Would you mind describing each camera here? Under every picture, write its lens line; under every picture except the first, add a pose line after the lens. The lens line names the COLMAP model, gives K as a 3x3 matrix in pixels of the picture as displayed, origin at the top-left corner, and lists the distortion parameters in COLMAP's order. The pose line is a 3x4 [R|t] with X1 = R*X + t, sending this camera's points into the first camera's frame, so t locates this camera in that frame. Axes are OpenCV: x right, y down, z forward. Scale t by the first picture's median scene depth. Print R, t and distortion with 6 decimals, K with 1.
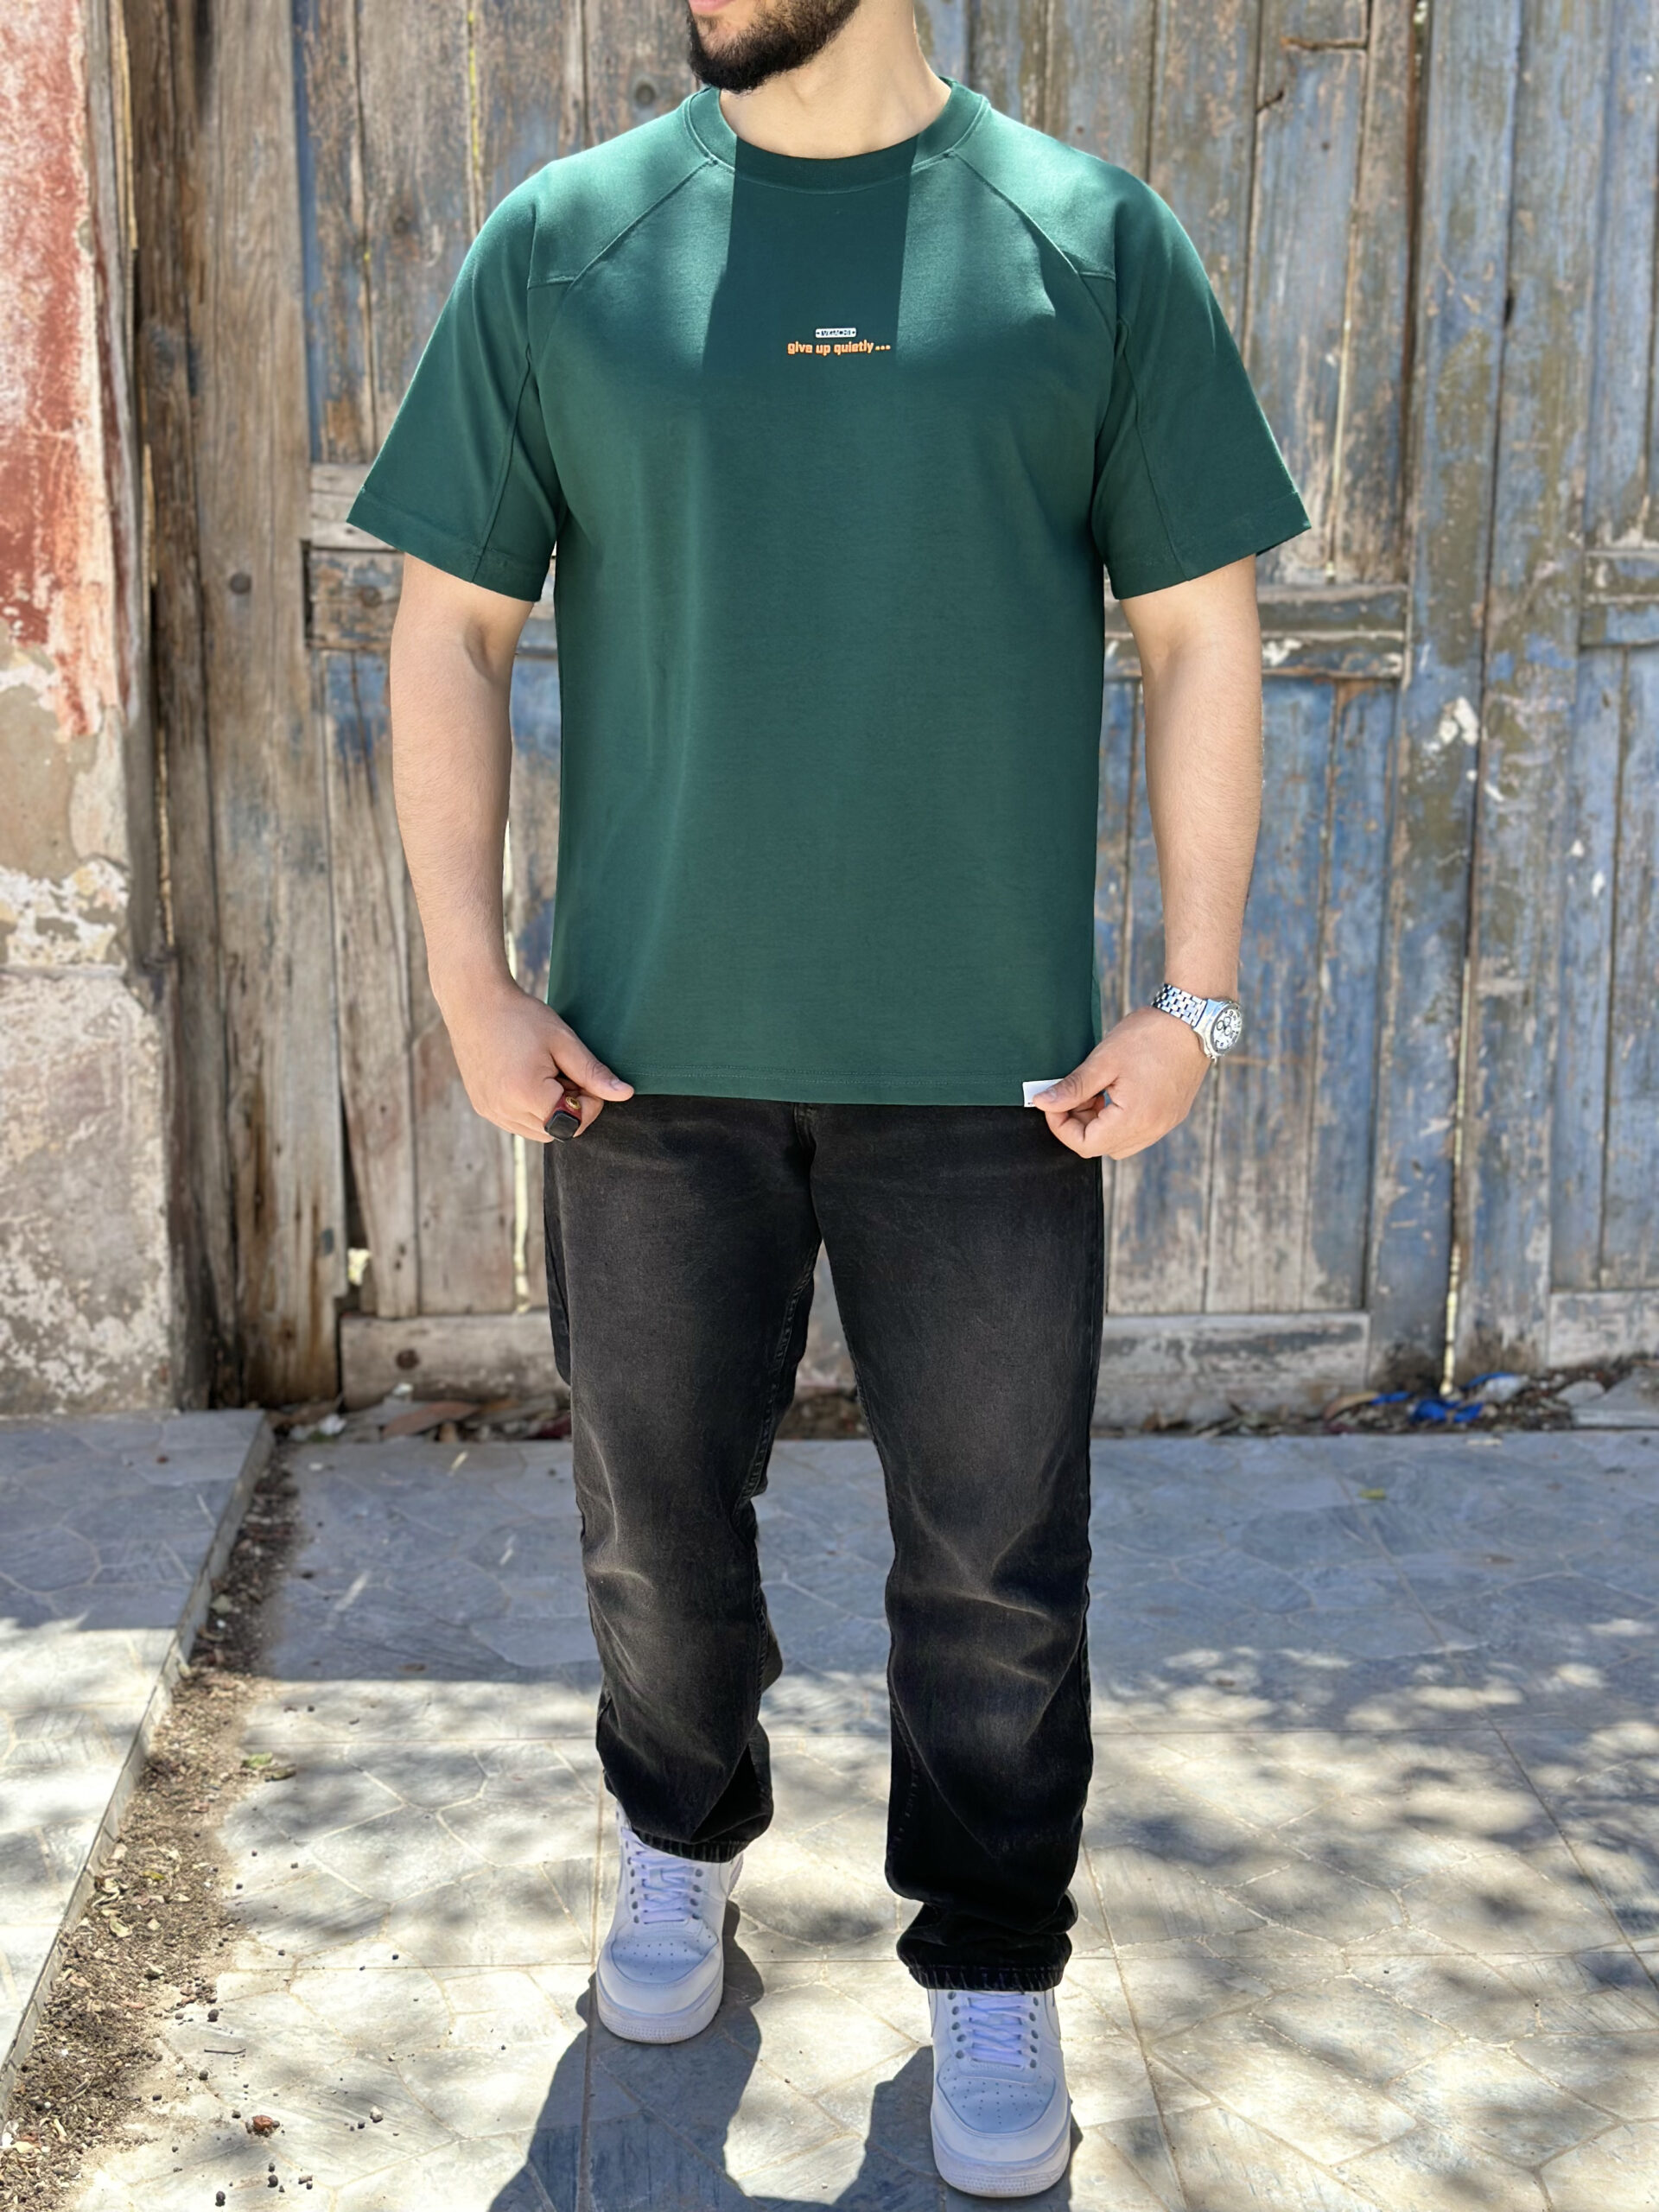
lens RADIAL K [[2993.1, 0, 829.5], [0, 2993.1, 1106.0], [0, 0, 1]] dist [0.240507, -0.577277]
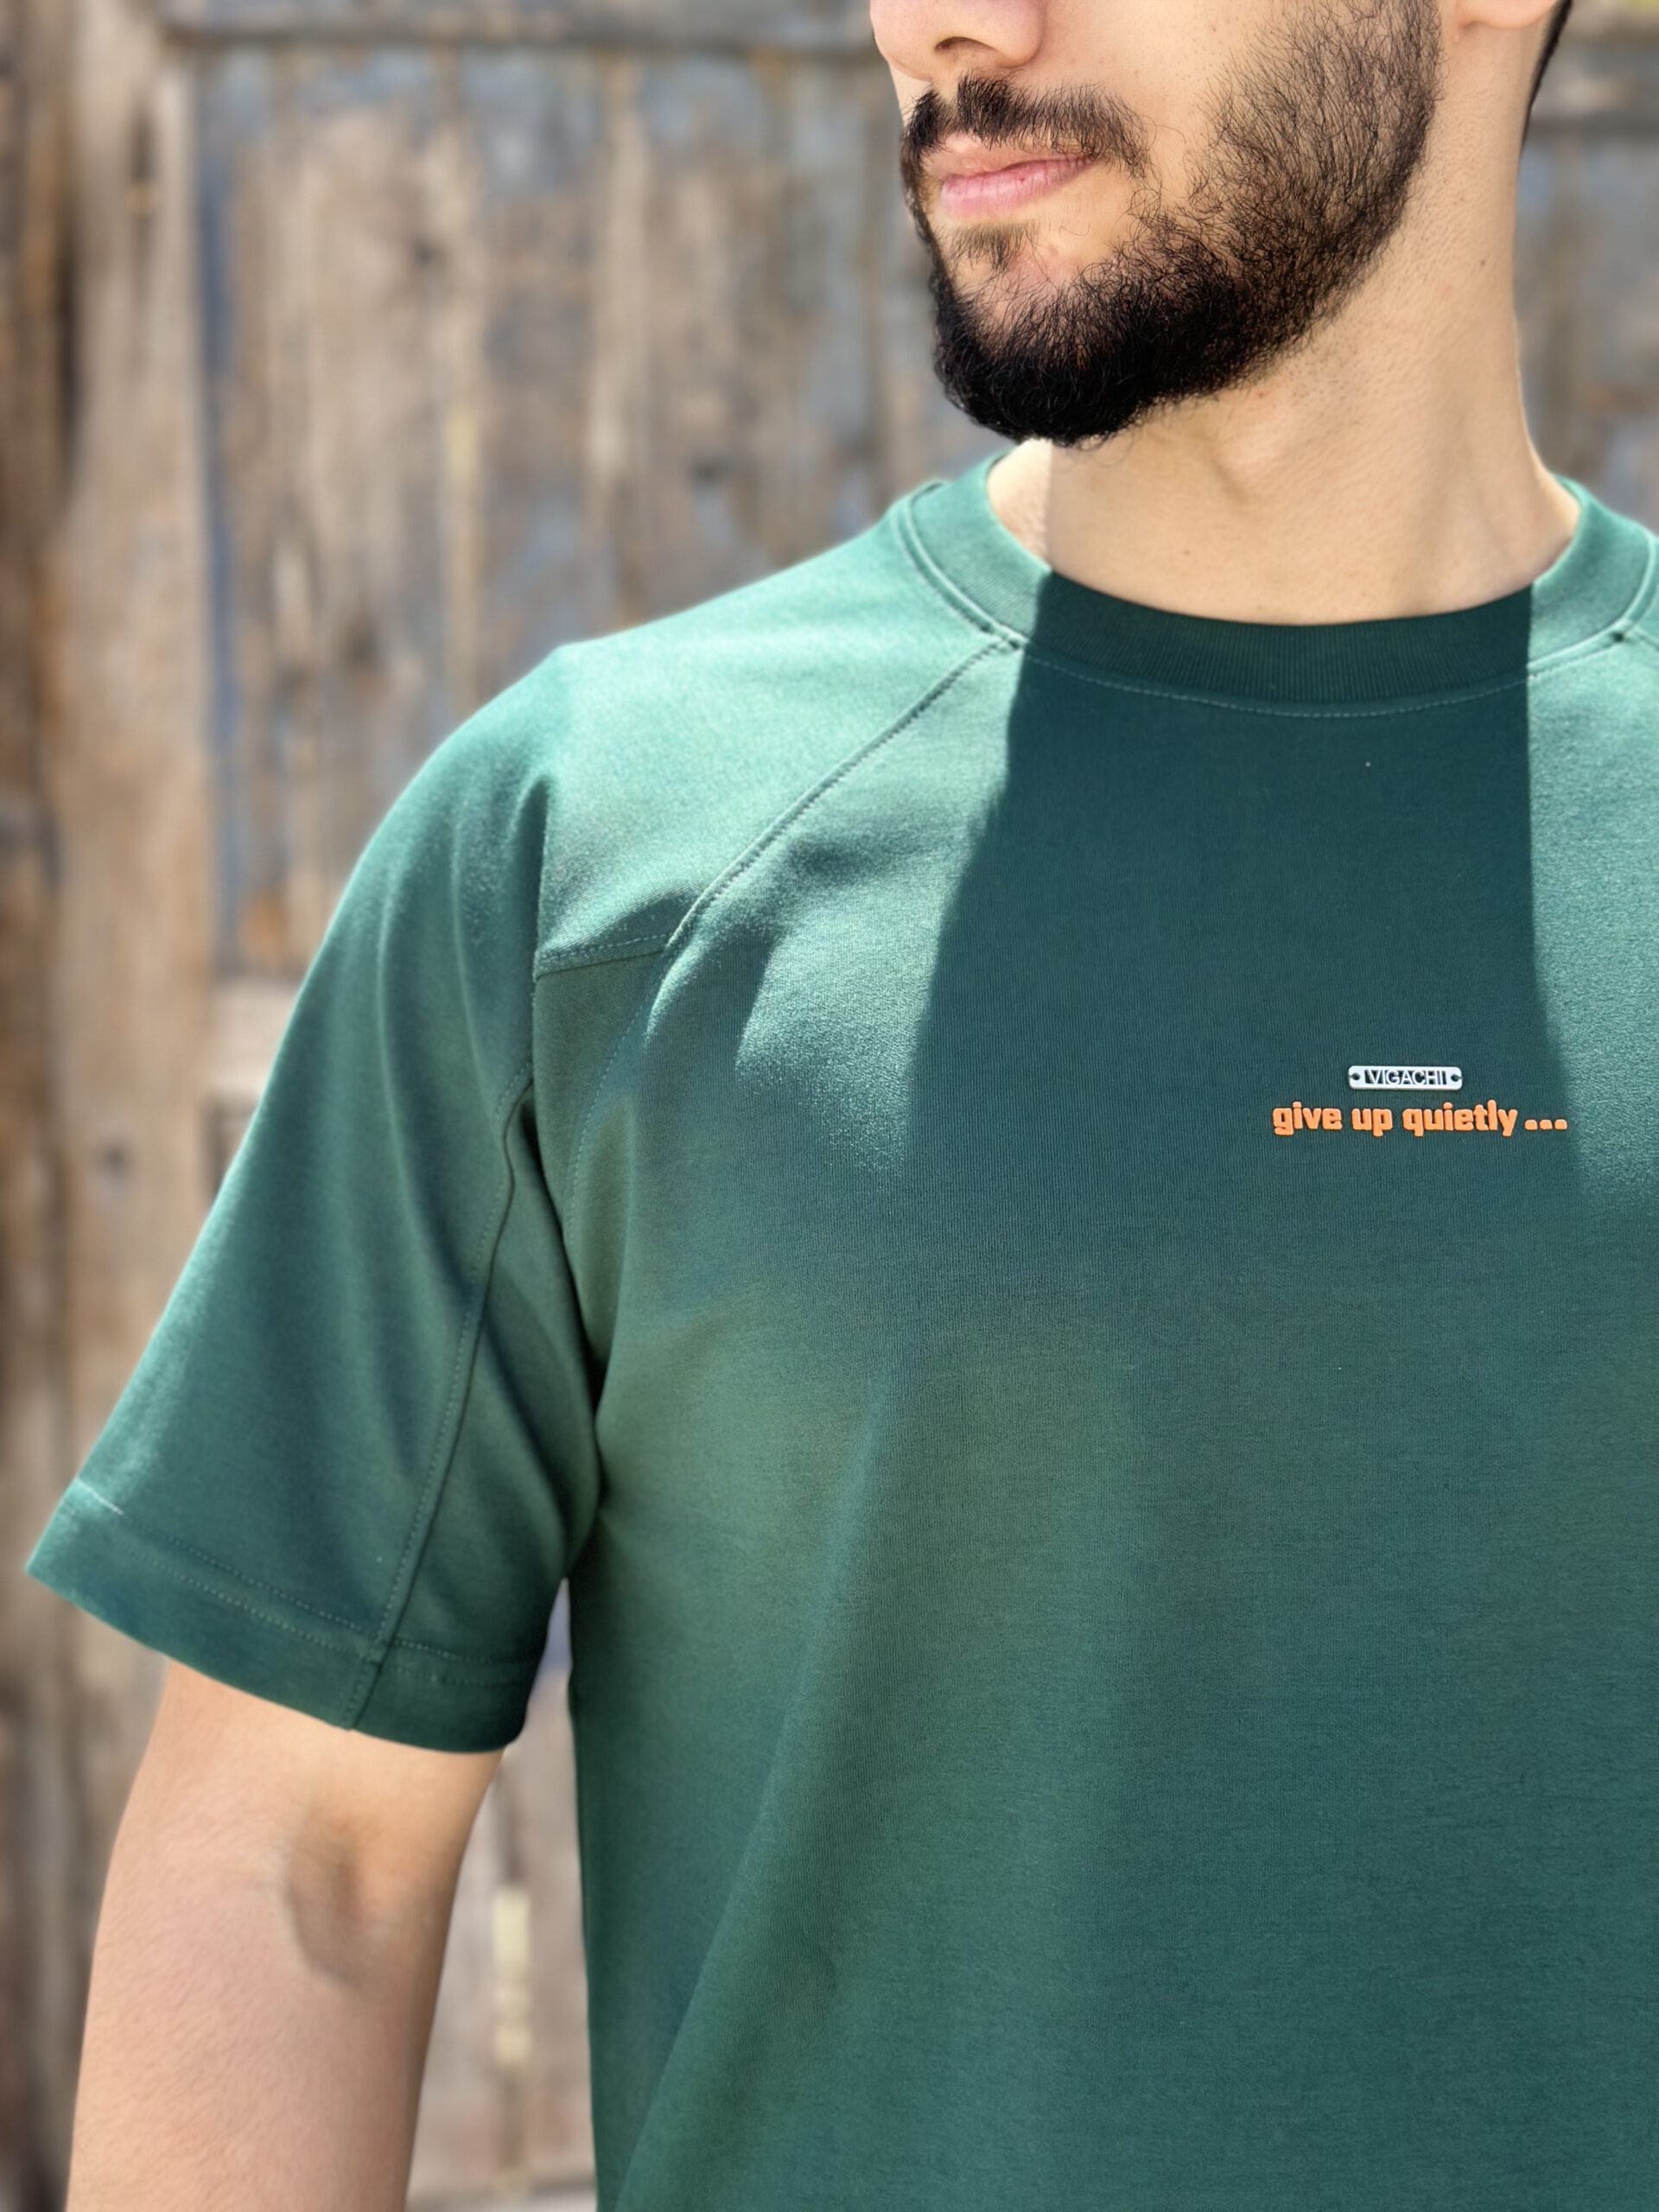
lens RADIAL K [[2993.1, 0, 829.5], [0, 2993.1, 1106.0], [0, 0, 1]] dist [0.240507, -0.577277]
pose [[0.999945, -0.004812, -0.009283, -0.026991], [0.003737, 0.993641, -0.112529, -0.108125], [0.009766, 0.112489, 0.993605, 0.328866]]
